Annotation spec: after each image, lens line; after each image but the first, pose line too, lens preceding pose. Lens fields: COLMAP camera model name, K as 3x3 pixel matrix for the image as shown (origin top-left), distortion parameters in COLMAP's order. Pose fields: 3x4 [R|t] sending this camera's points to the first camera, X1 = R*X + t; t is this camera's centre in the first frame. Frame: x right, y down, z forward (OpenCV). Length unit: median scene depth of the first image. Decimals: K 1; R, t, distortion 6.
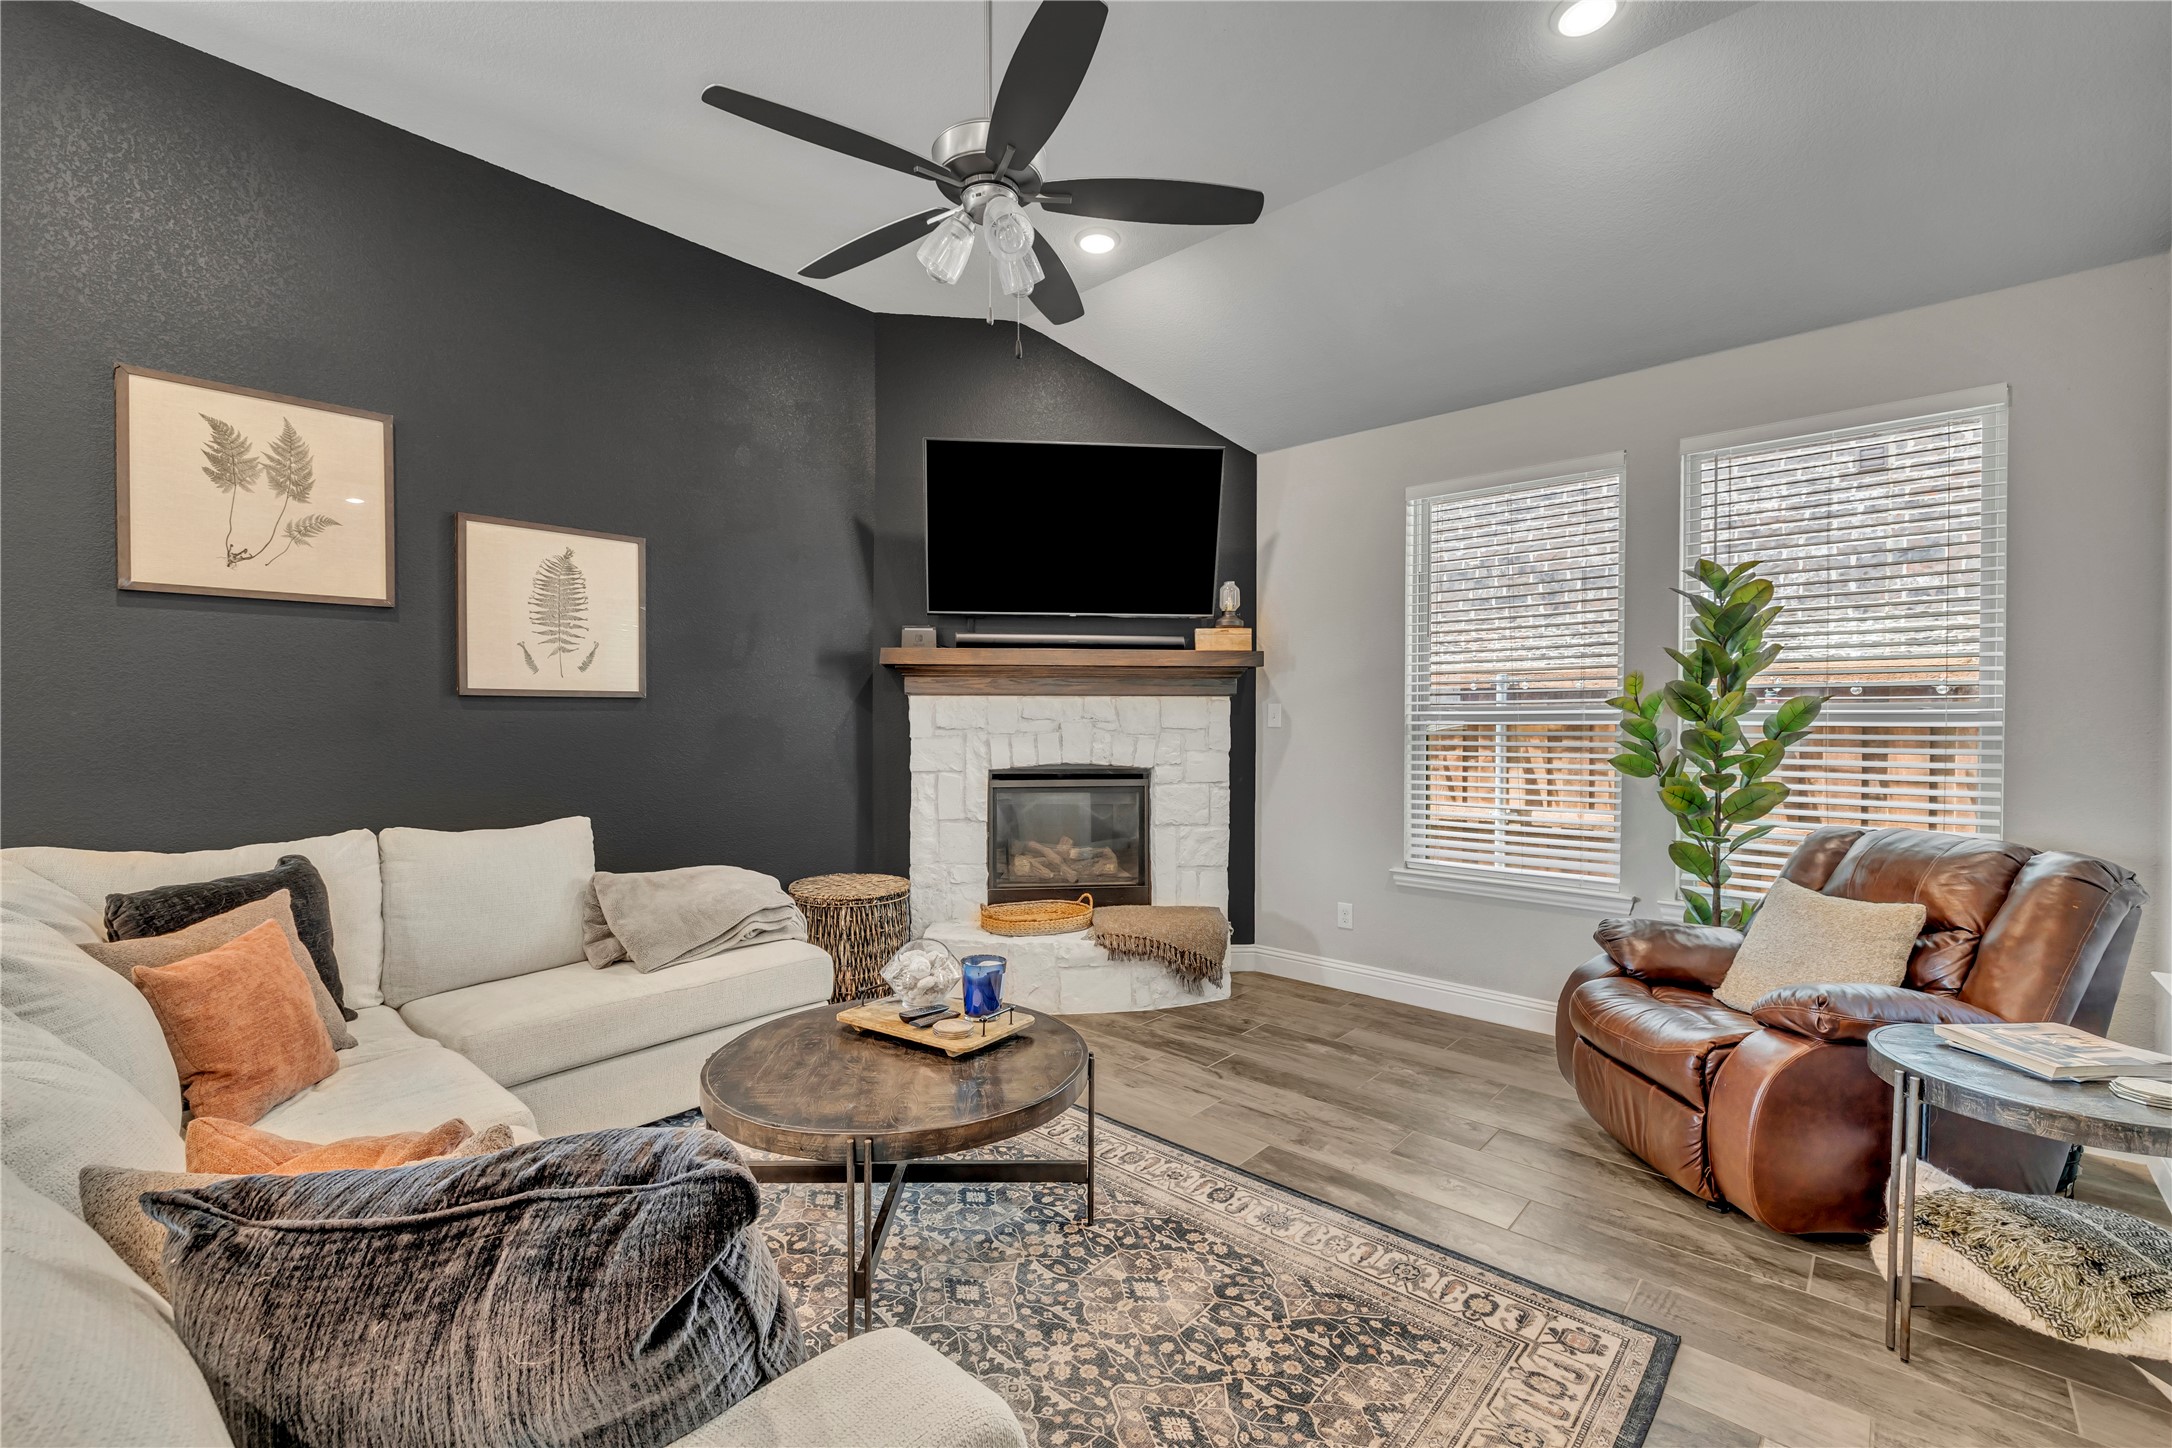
lens RADIAL K [[918.8, 0, 1069.3], [0, 918.8, 724.9], [0, 0, 1]] dist [0.001467, 0.000288]
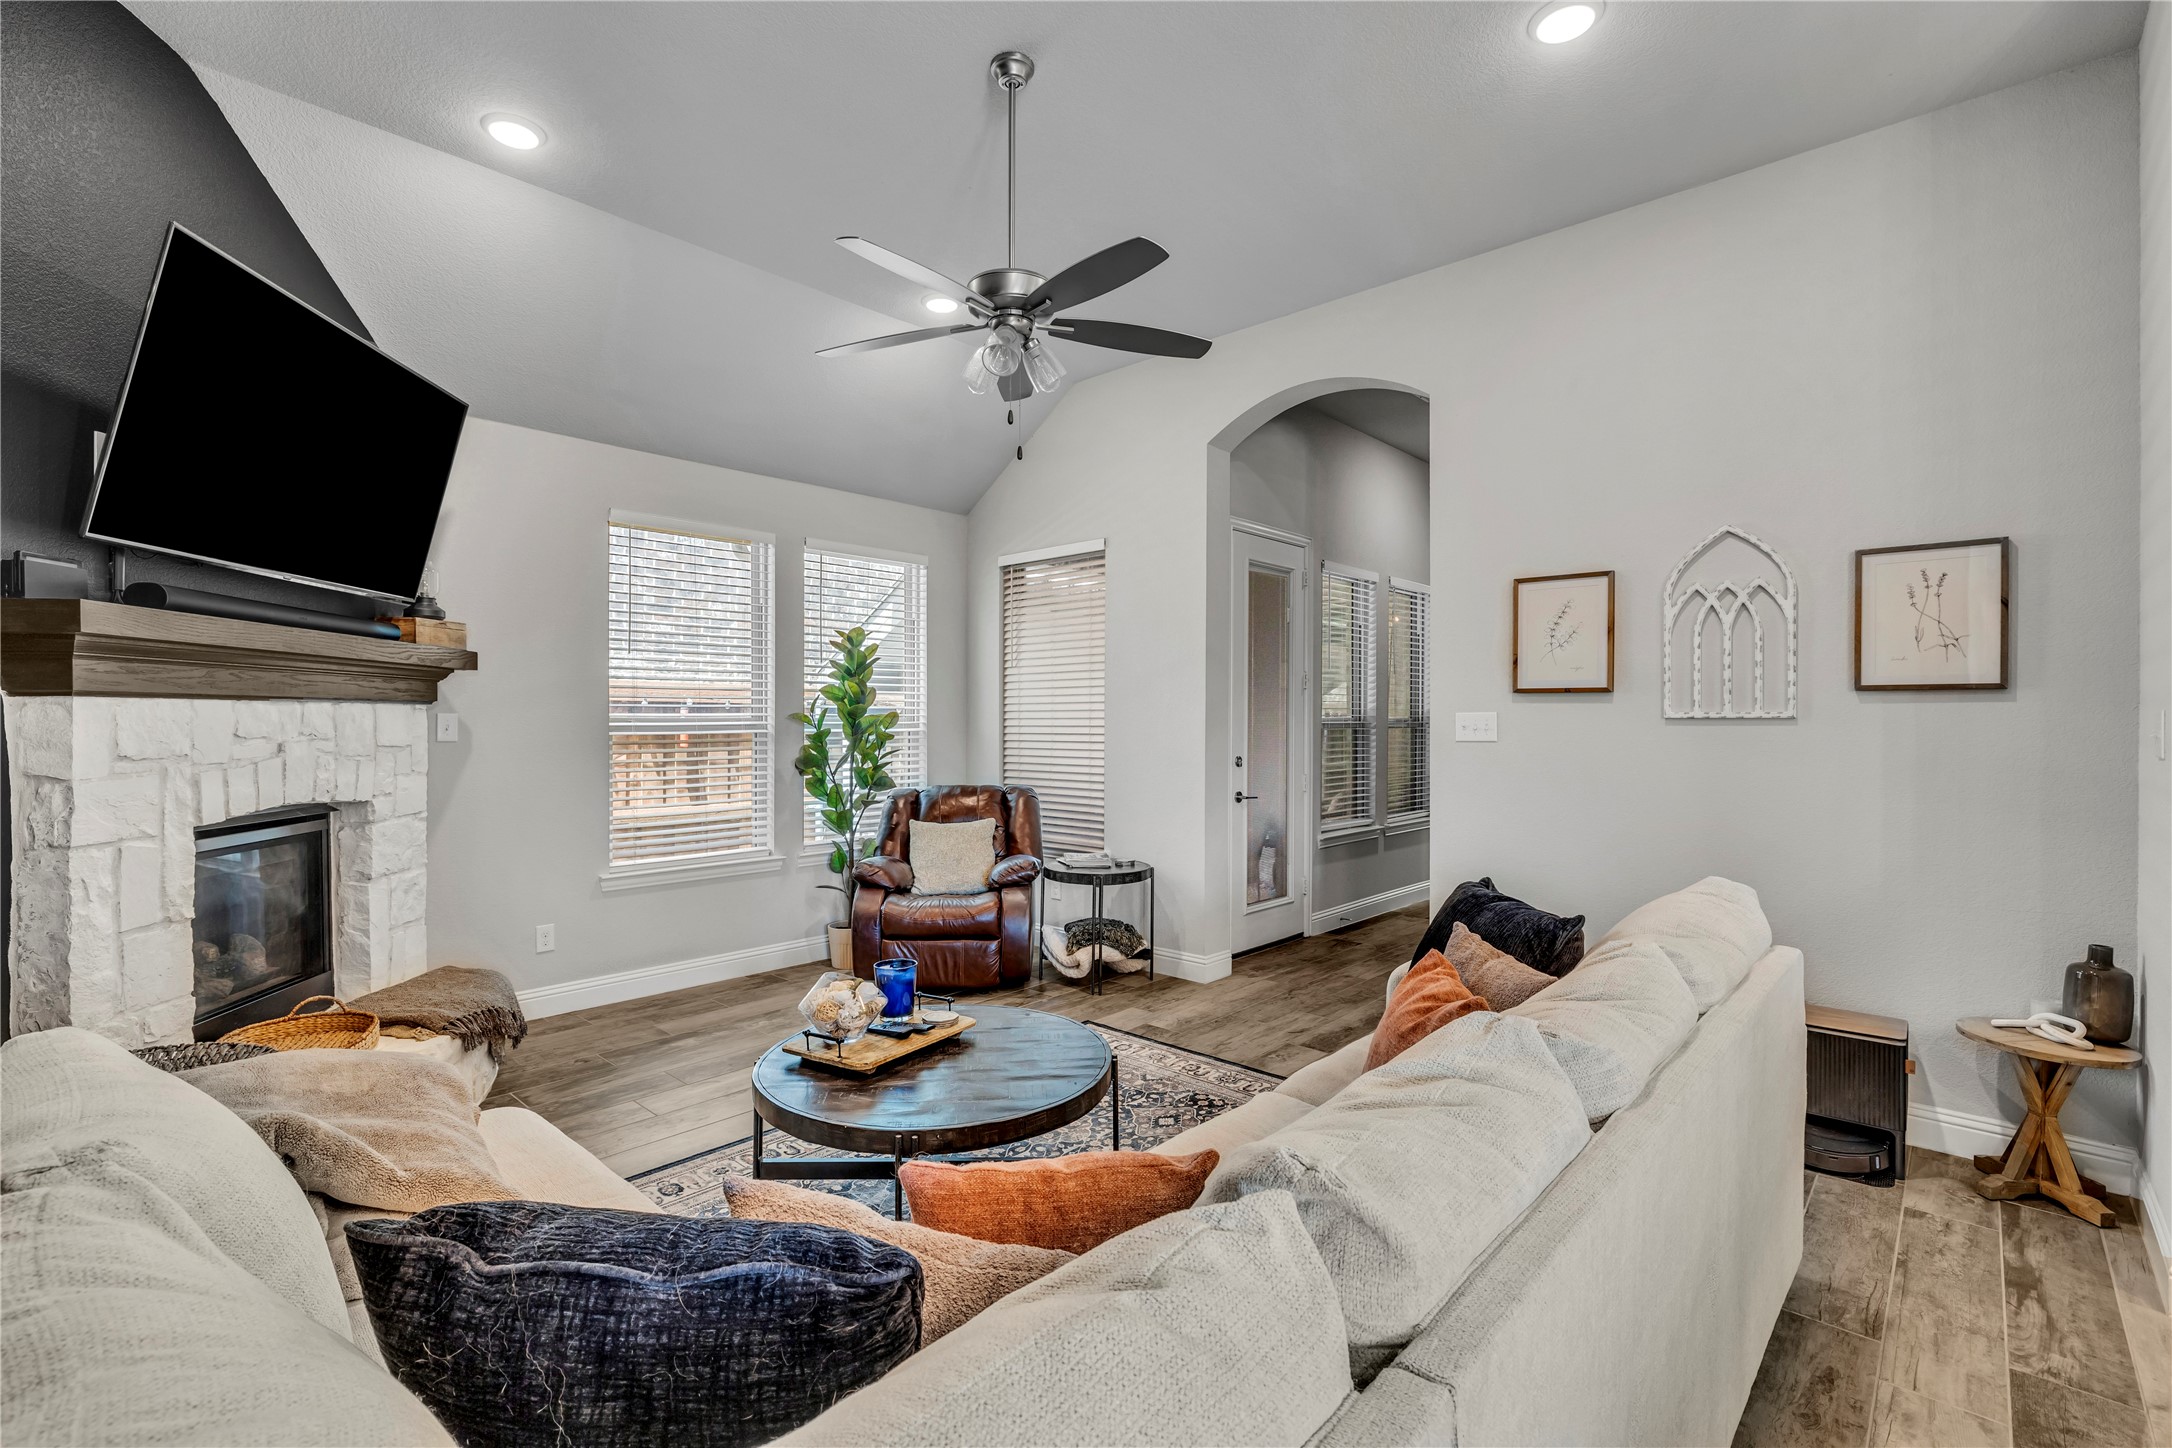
lens RADIAL K [[972.4, 0, 1072.5], [0, 972.4, 720.5], [0, 0, 1]] dist [0.001299, 0.000084]
pose [[0.004601, -0.003274, 0.999984, -0.738850], [0.007275, 0.999968, 0.003240, -0.017113], [-0.999963, 0.007260, 0.004625, 0.475598]]
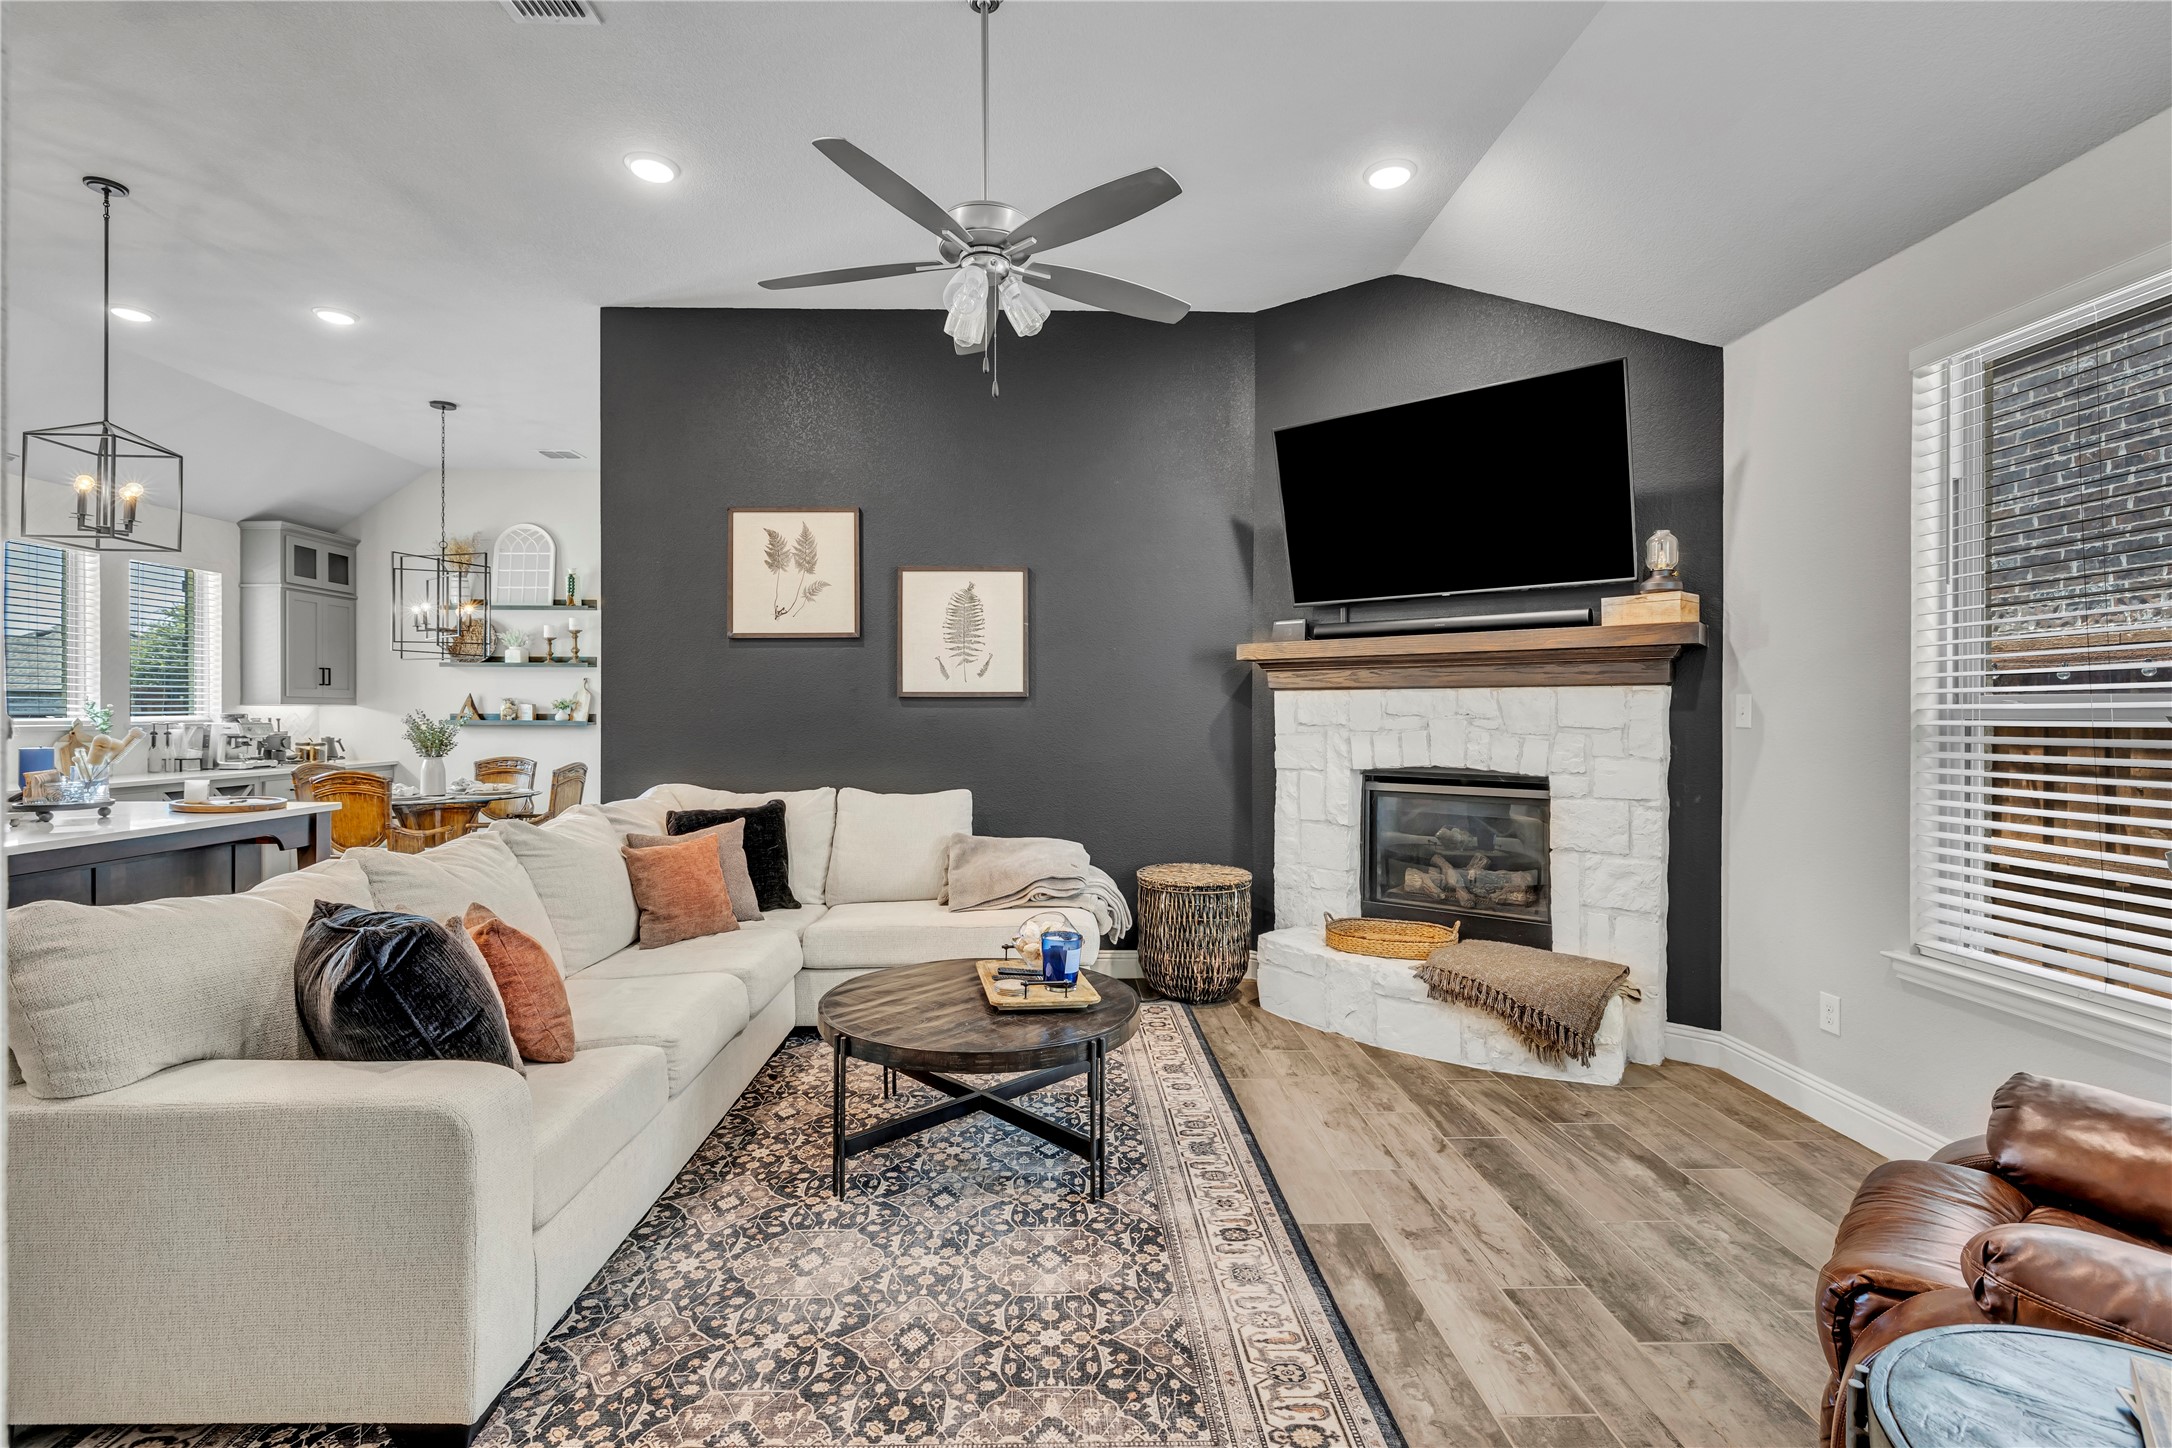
lens RADIAL K [[980.6, 0, 1064.6], [0, 980.6, 712.1], [0, 0, 1]] dist [-0.001956, 0.000107]
pose [[0.690155, 0.000324, -0.723662, 0.454365], [-0.006668, 0.999960, -0.005911, -0.001589], [0.723631, 0.008904, 0.690129, 0.118789]]
